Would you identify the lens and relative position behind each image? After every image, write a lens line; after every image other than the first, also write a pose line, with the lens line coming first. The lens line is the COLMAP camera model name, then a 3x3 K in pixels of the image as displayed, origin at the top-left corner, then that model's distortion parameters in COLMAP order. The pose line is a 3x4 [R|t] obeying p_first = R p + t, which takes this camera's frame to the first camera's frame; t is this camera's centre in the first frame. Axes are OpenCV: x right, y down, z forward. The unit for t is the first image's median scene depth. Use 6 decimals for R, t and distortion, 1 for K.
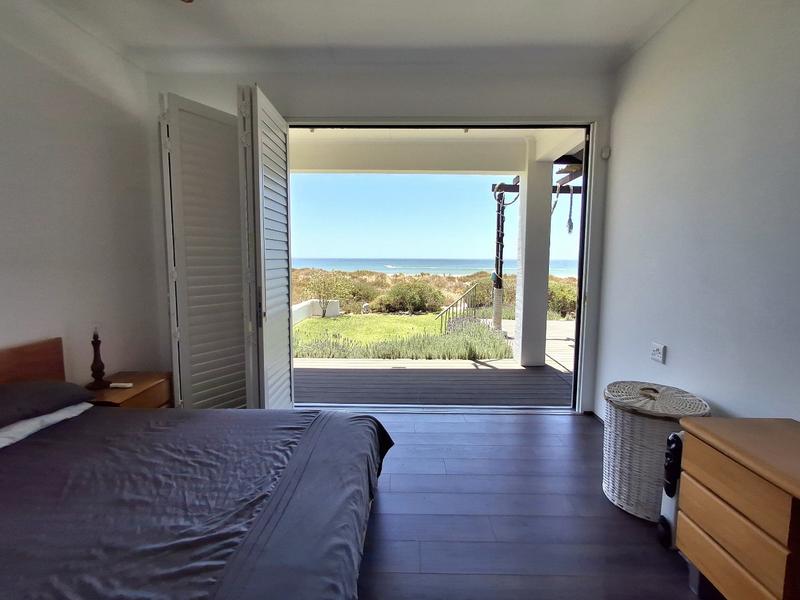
lens RADIAL K [[367.4, 0, 400.0], [0, 367.4, 300.0], [0, 0, 1]] dist [-0.012181, -0.000397]
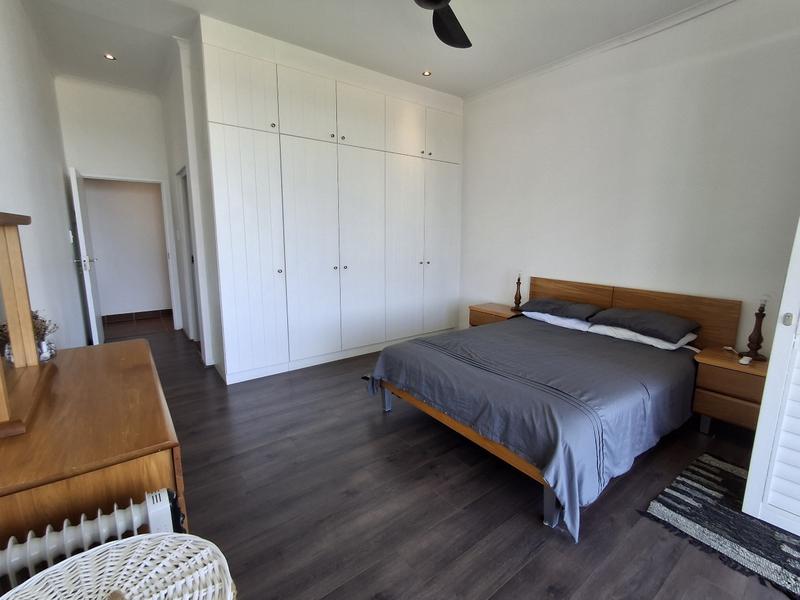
lens RADIAL K [[367.4, 0, 400.0], [0, 367.4, 300.0], [0, 0, 1]] dist [-0.012181, -0.000397]
pose [[-0.787239, 0.112634, -0.606274, 0.246538], [-0.072501, 0.959452, 0.272390, -0.055786], [0.612371, 0.258392, -0.747152, 0.501937]]
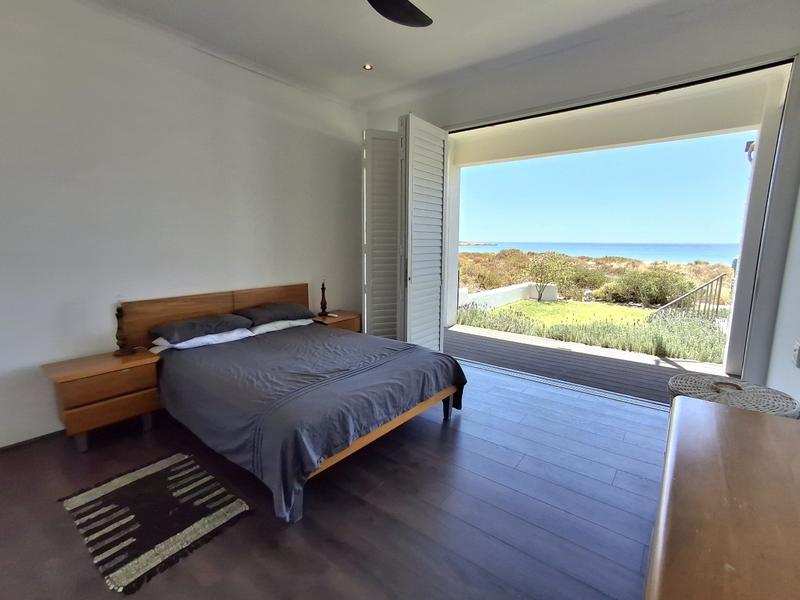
lens RADIAL K [[367.4, 0, 400.0], [0, 367.4, 300.0], [0, 0, 1]] dist [-0.012181, -0.000397]
pose [[0.793541, 0.093573, -0.601279, 0.213545], [-0.068516, 0.995562, 0.064509, 0.014969], [0.604647, -0.009993, 0.796431, -0.066749]]
